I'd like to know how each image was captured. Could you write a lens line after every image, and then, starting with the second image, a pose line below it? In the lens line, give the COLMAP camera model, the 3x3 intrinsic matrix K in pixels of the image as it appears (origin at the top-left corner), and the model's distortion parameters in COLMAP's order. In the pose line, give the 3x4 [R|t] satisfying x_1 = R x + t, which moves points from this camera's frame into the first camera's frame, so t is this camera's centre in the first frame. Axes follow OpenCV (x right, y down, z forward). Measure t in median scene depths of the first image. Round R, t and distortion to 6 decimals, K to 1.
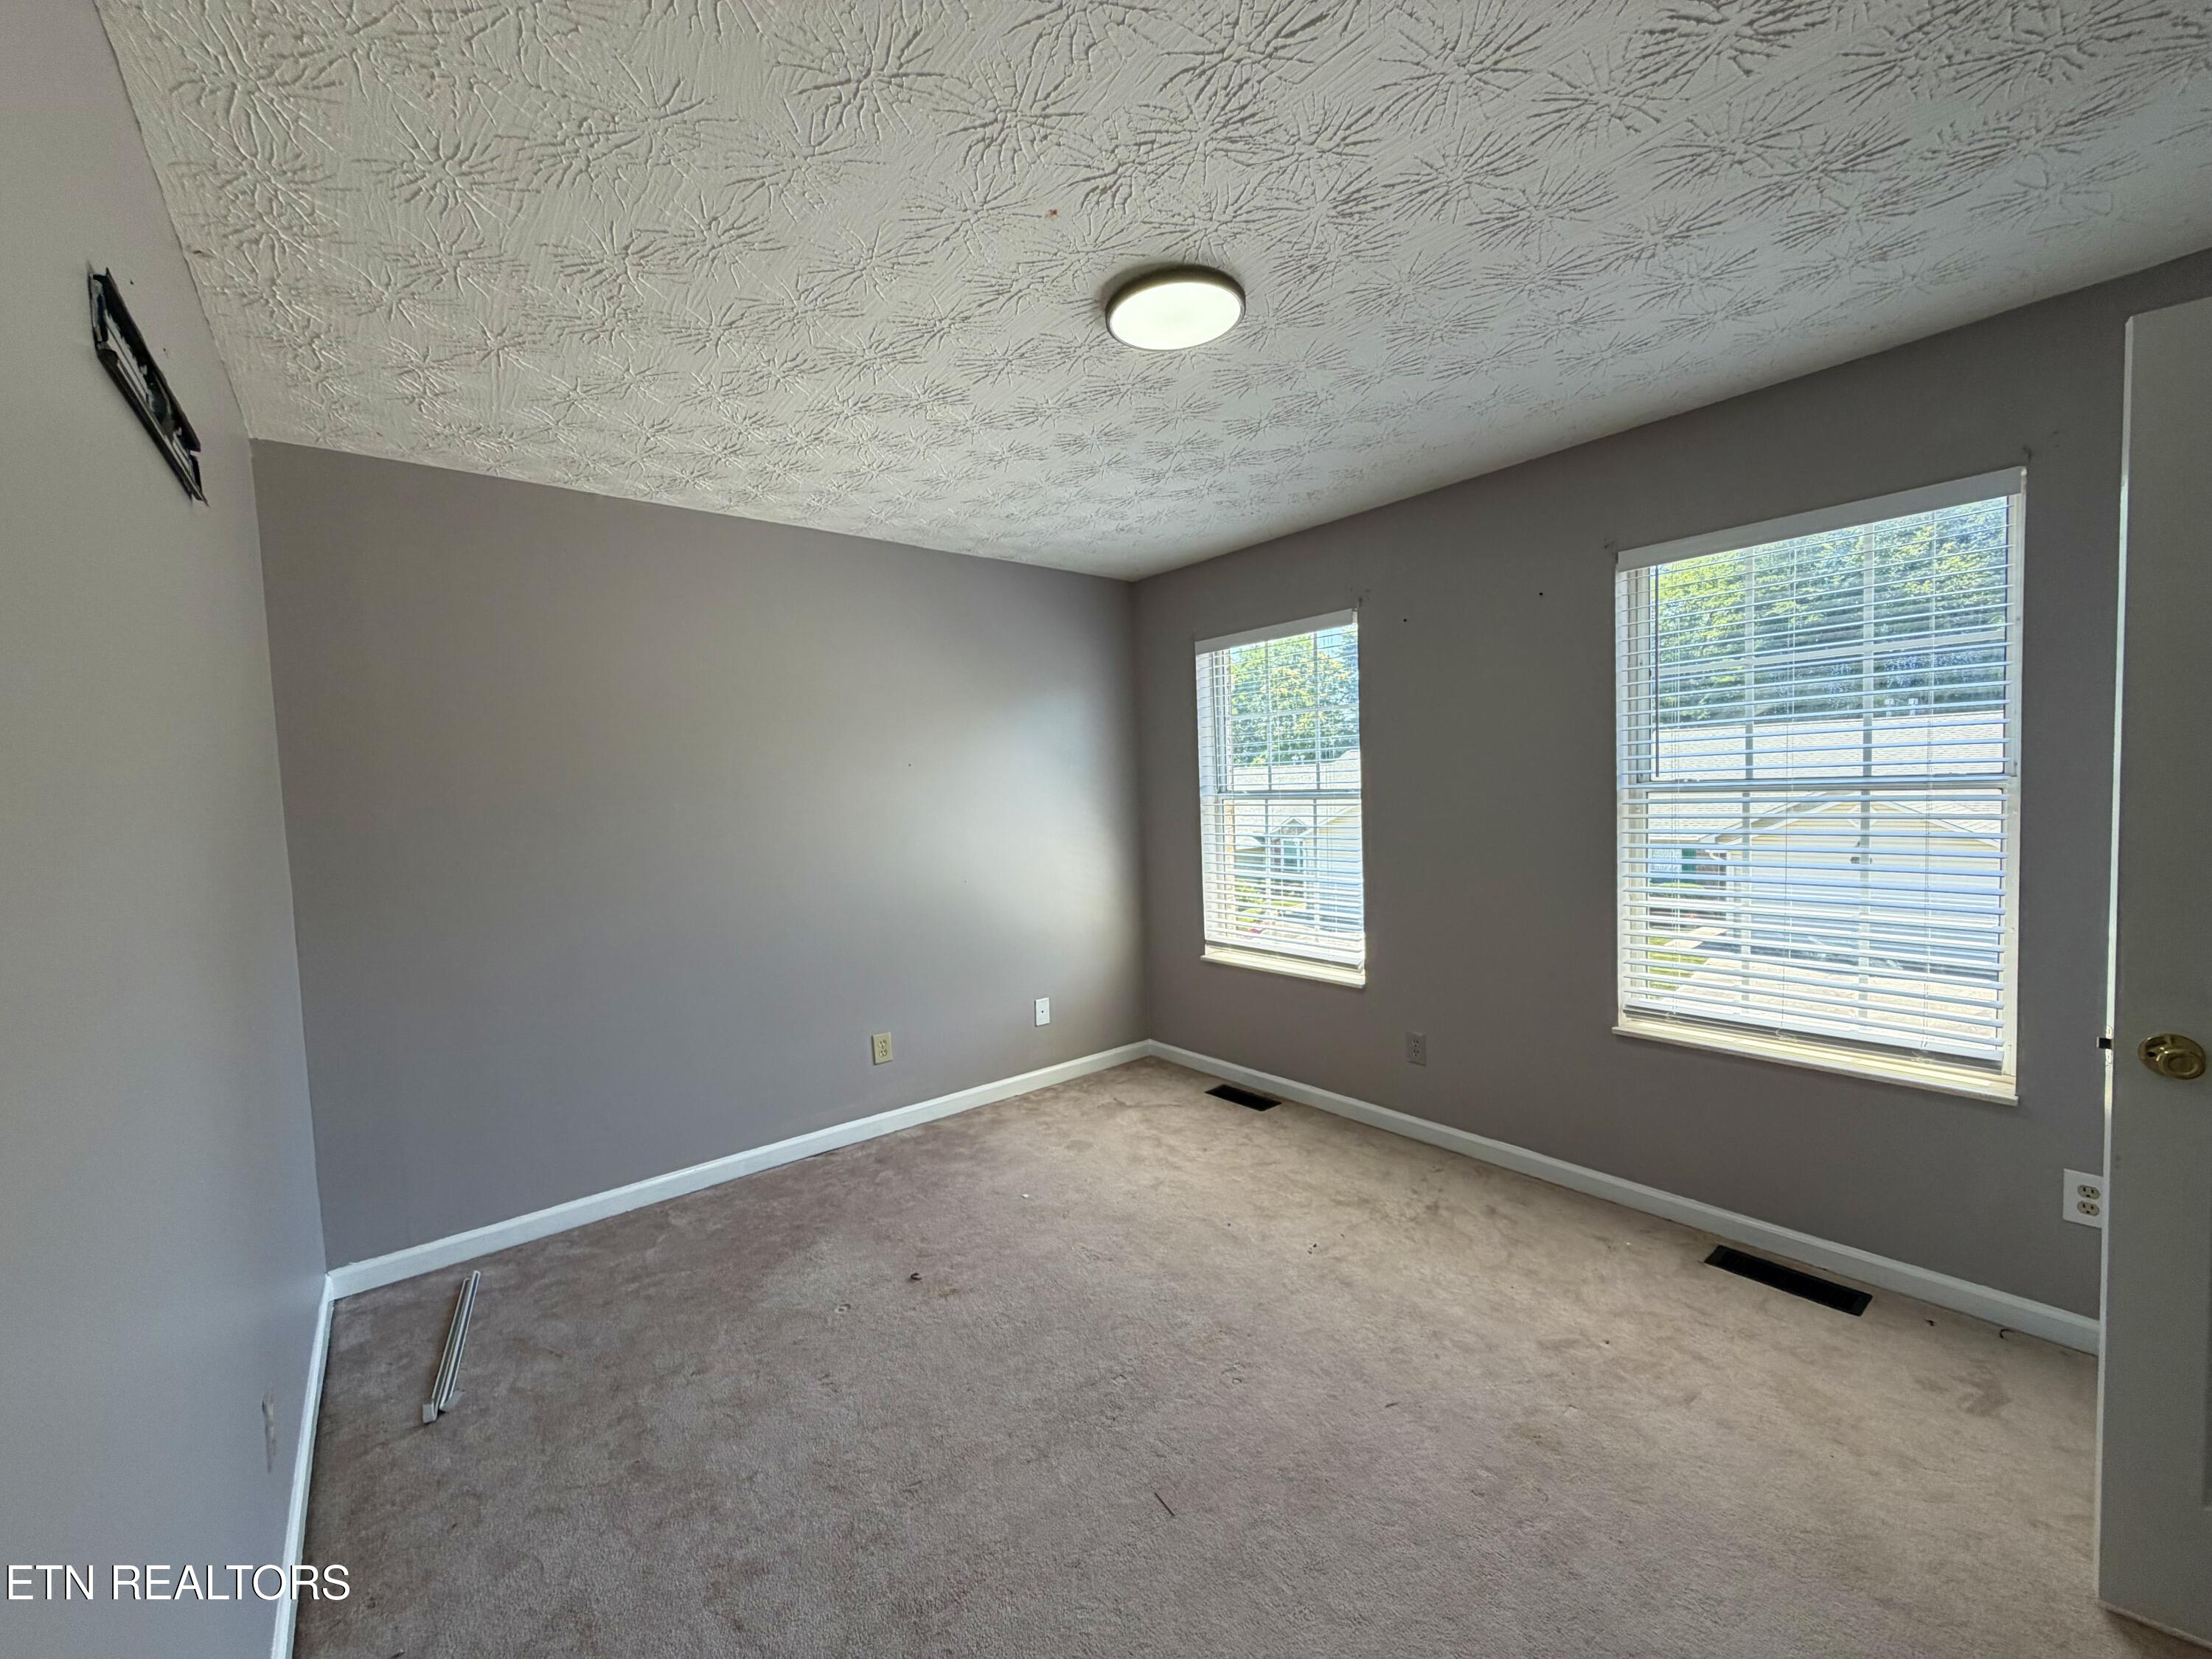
lens RADIAL K [[881.4, 0, 1106.0], [0, 881.4, 829.5], [0, 0, 1]] dist [-0.000136, 0.000081]
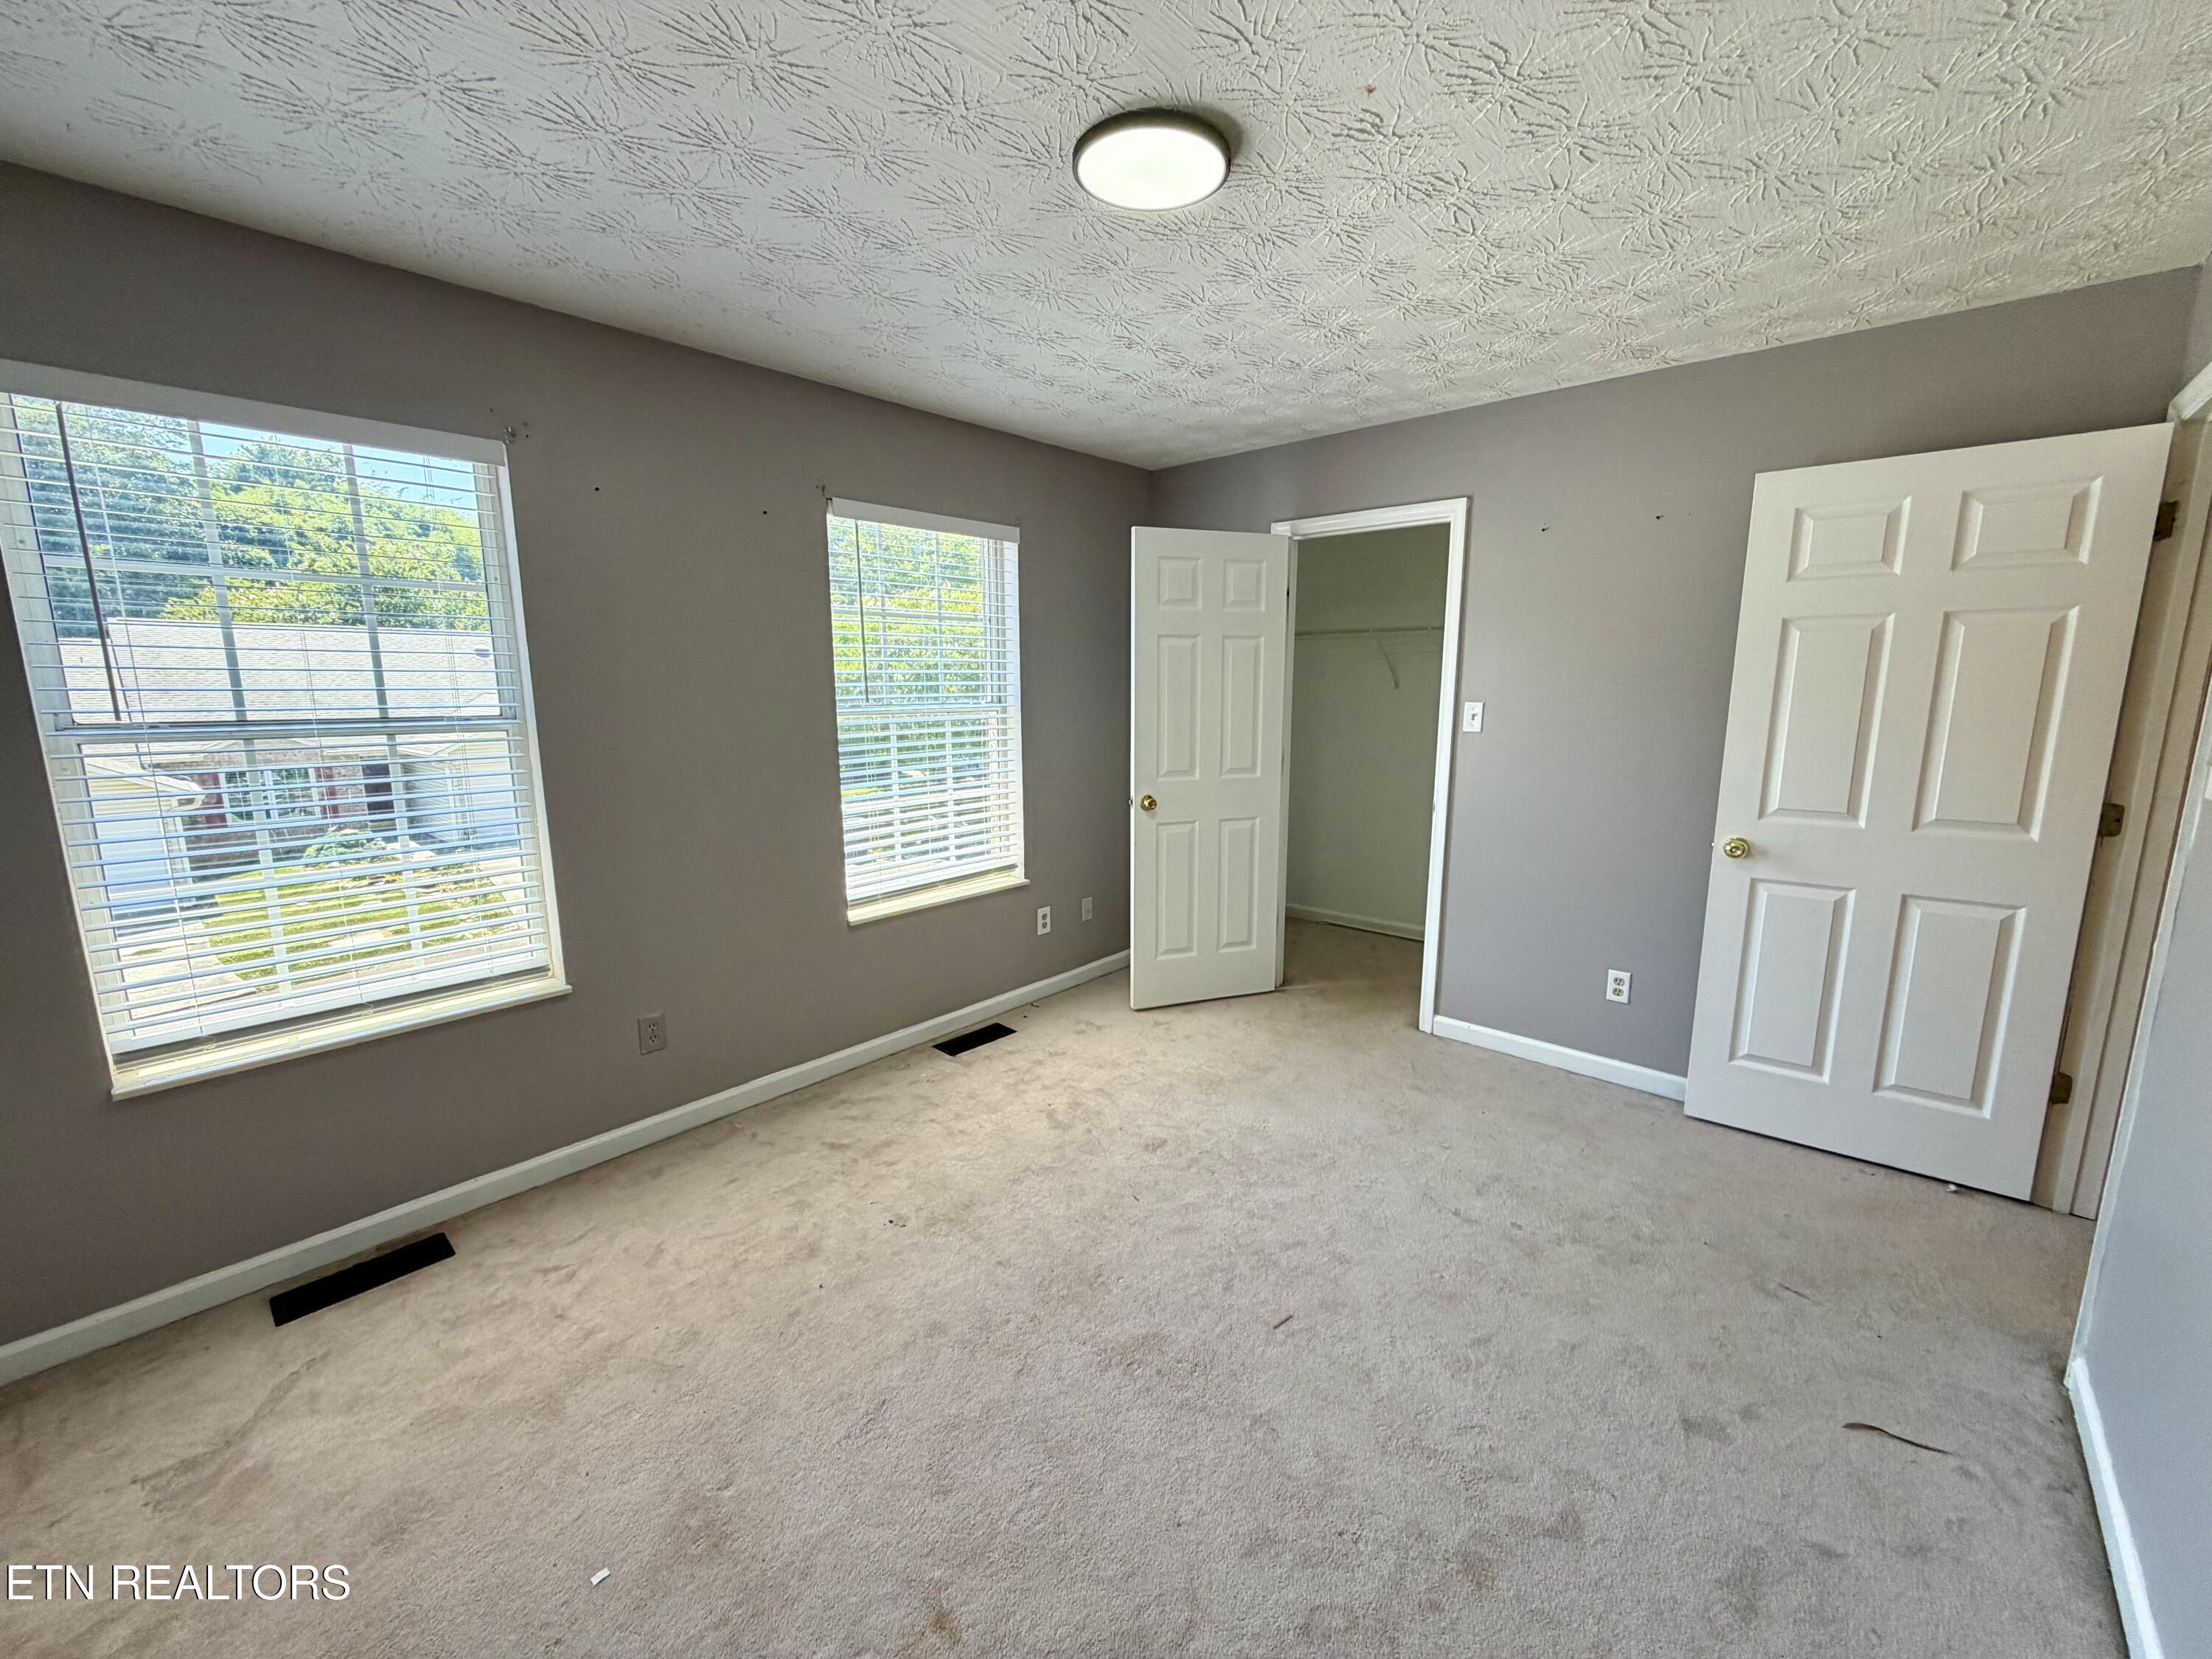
lens RADIAL K [[958.7, 0, 1106.0], [0, 958.7, 829.5], [0, 0, 1]] dist [0.020543, -0.000048]
pose [[-0.182081, -0.105008, 0.977660, -0.551010], [0.077812, 0.989624, 0.120785, -0.013433], [-0.980200, 0.098066, -0.172020, 0.701059]]
